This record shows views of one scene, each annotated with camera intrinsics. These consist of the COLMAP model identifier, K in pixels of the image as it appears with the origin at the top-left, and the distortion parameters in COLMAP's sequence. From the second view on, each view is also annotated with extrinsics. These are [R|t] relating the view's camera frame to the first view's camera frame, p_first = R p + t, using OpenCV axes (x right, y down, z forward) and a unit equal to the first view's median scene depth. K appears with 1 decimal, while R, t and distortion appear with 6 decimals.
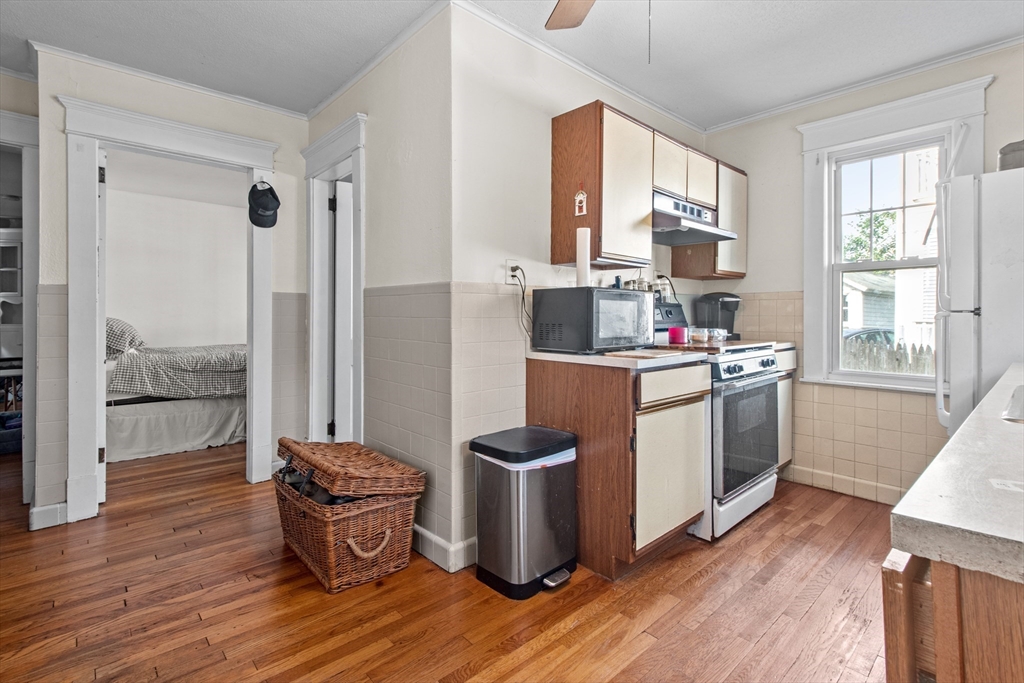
lens RADIAL K [[481.5, 0, 516.6], [0, 481.5, 314.6], [0, 0, 1]] dist [0.000750, 0.000285]
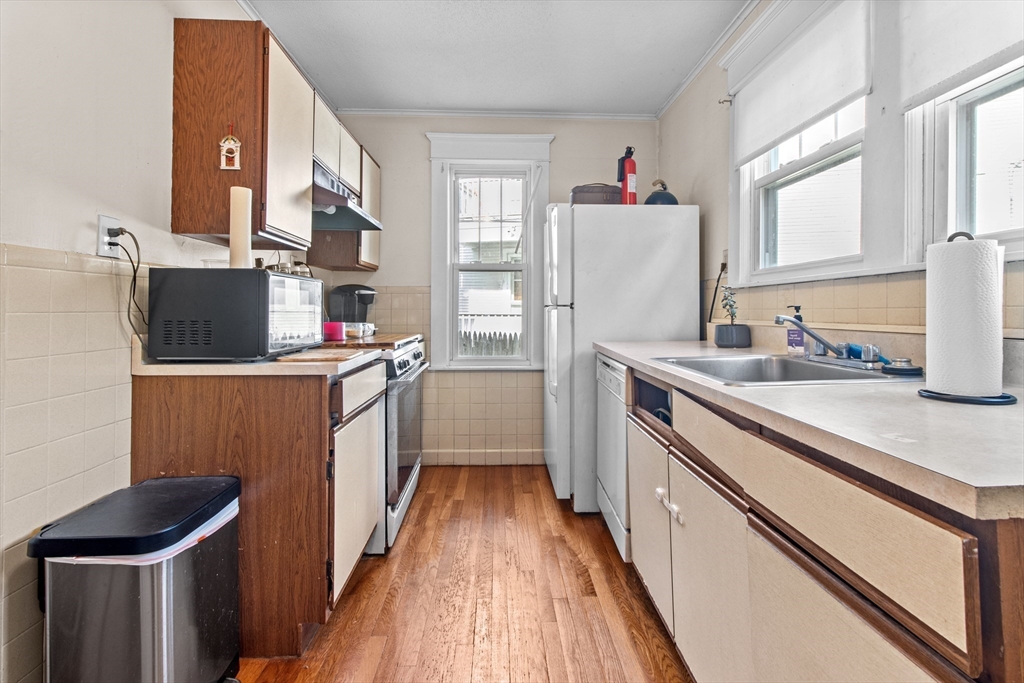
lens RADIAL K [[481.5, 0, 518.1], [0, 481.5, 304.6], [0, 0, 1]] dist [0.000750, 0.000285]
pose [[0.645864, 0.007849, 0.763412, -0.138311], [-0.001740, 0.999960, -0.008808, 0.001879], [-0.763451, 0.004361, 0.645851, 0.205586]]
